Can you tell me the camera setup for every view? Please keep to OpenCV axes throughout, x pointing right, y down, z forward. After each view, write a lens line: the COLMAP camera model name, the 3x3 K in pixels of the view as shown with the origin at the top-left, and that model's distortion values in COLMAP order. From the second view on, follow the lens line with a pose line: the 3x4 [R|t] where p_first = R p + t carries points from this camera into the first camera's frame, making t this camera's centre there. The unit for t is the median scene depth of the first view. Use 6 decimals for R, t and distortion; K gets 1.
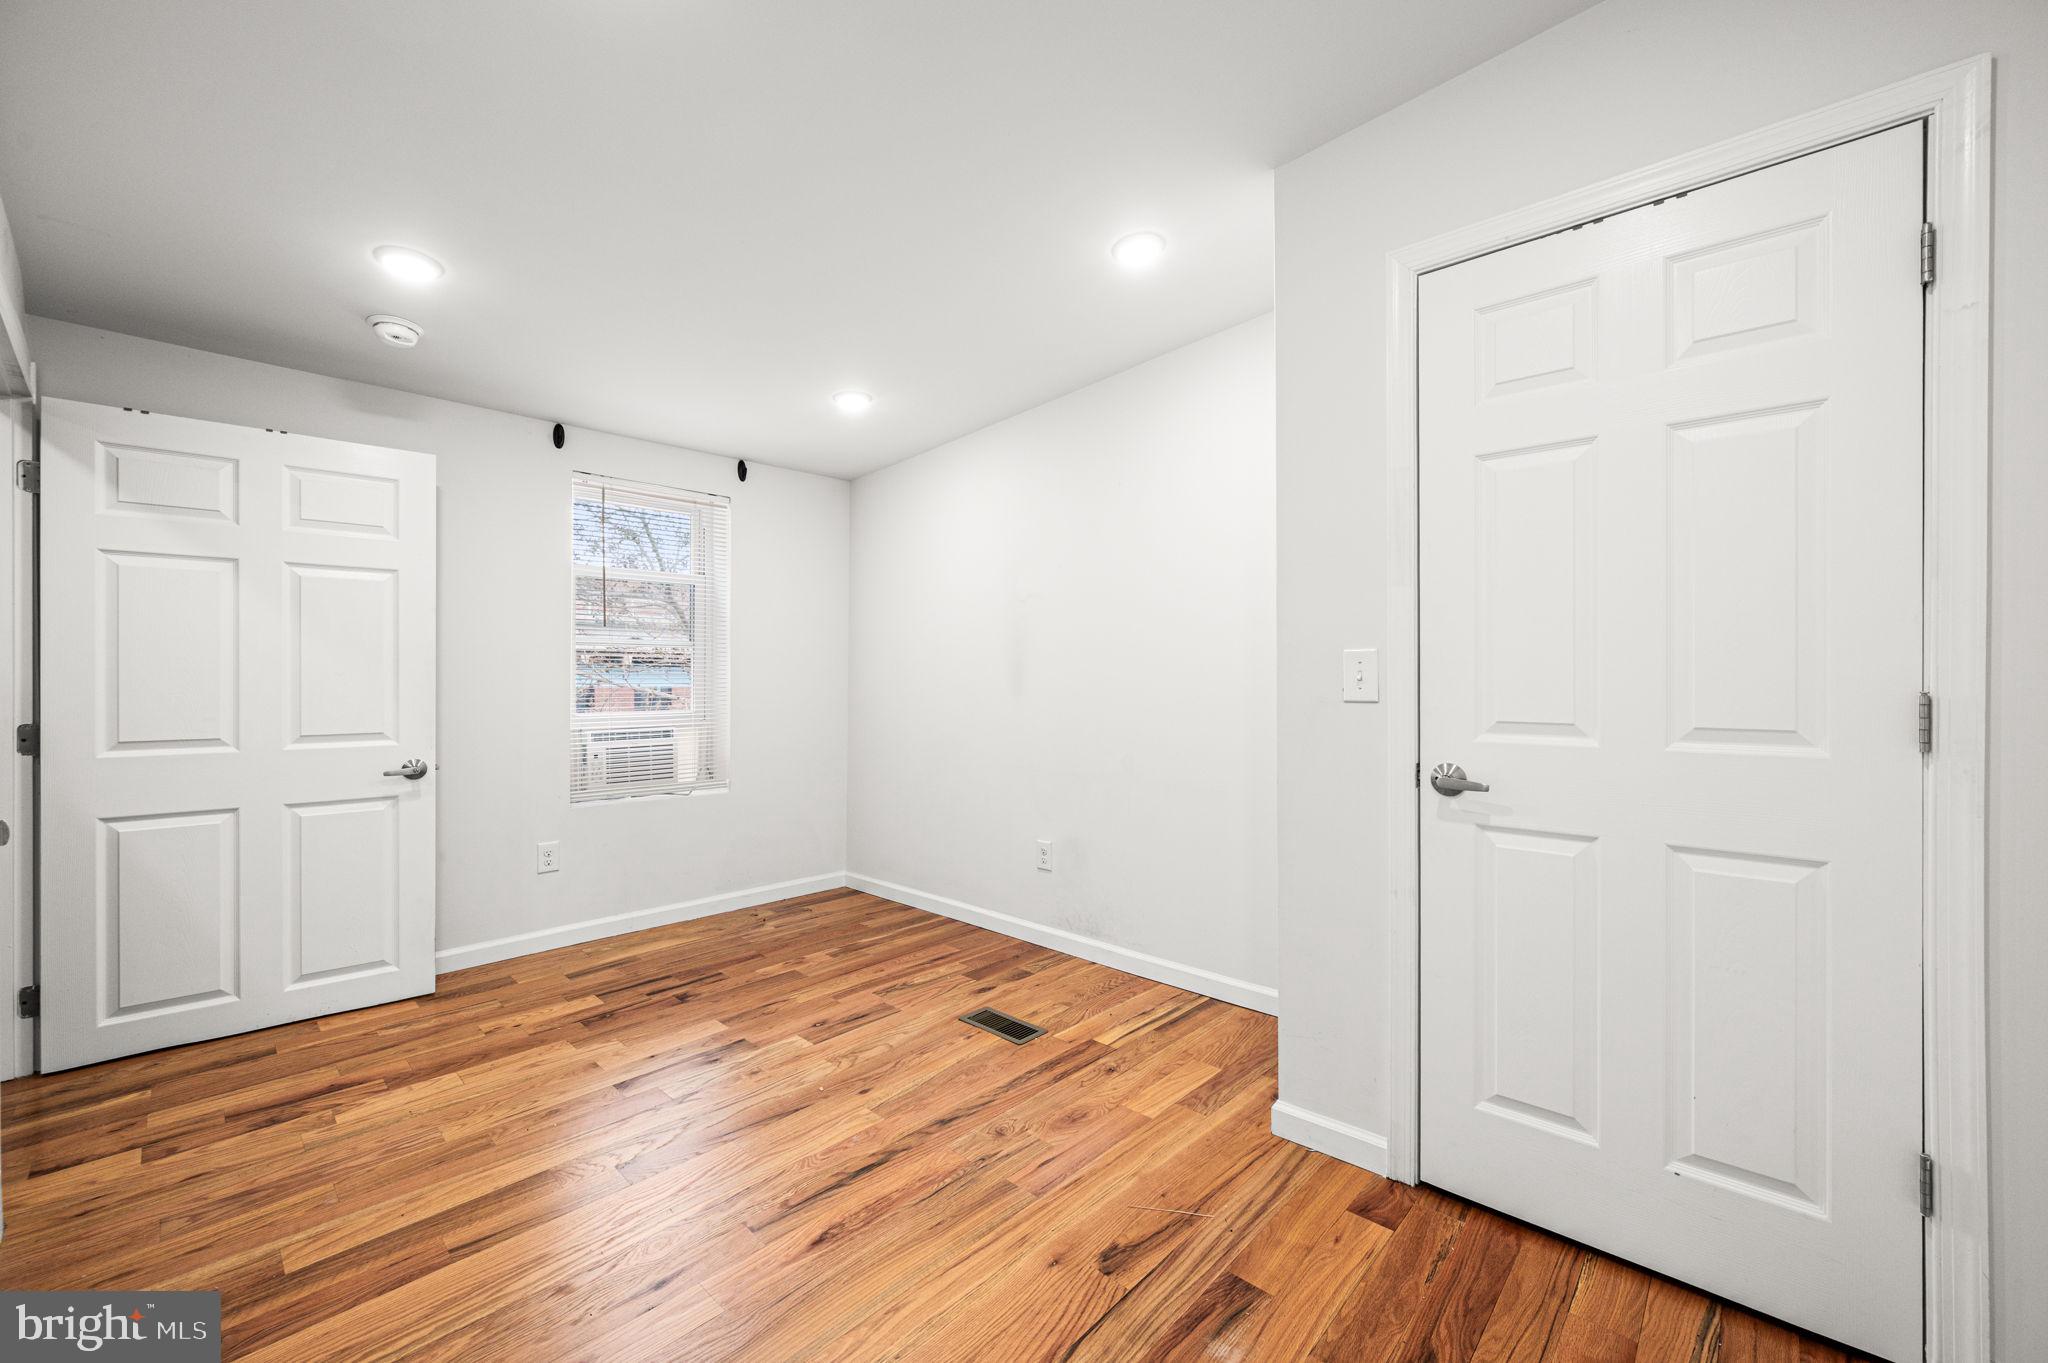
lens RADIAL K [[798.1, 0, 1024.0], [0, 798.1, 681.5], [0, 0, 1]] dist [-0.009089, -0.000242]
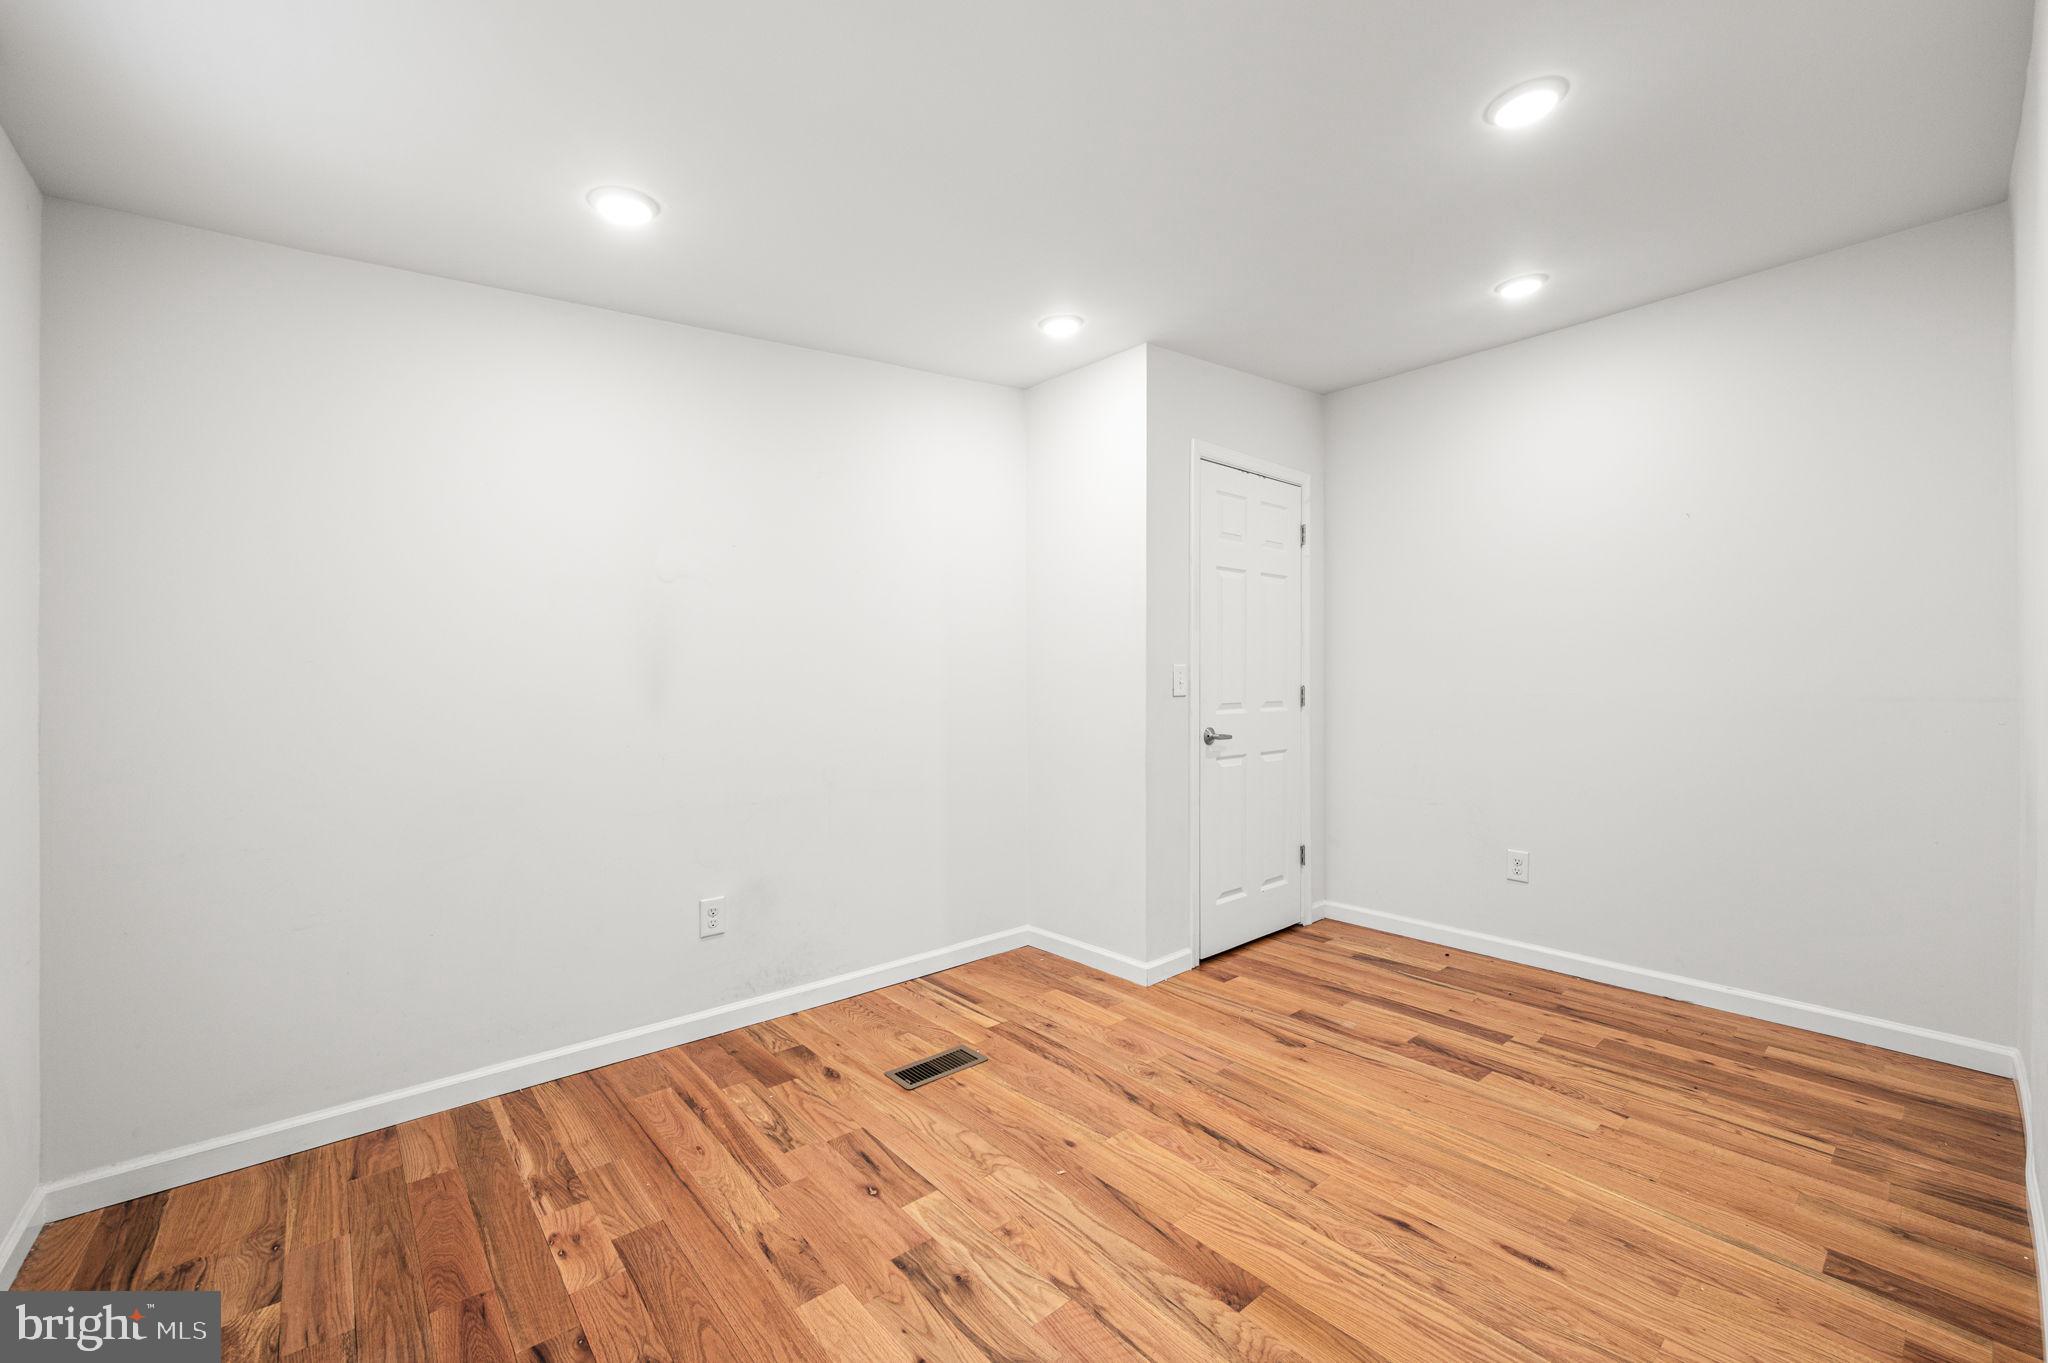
lens RADIAL K [[827.6, 0, 1027.6], [0, 827.6, 680.6], [0, 0, 1]] dist [-0.000661, -0.000773]
pose [[0.123646, -0.005599, 0.992311, -1.005936], [0.014690, 0.999885, 0.003811, -0.012855], [-0.992218, 0.014106, 0.123714, 0.819369]]
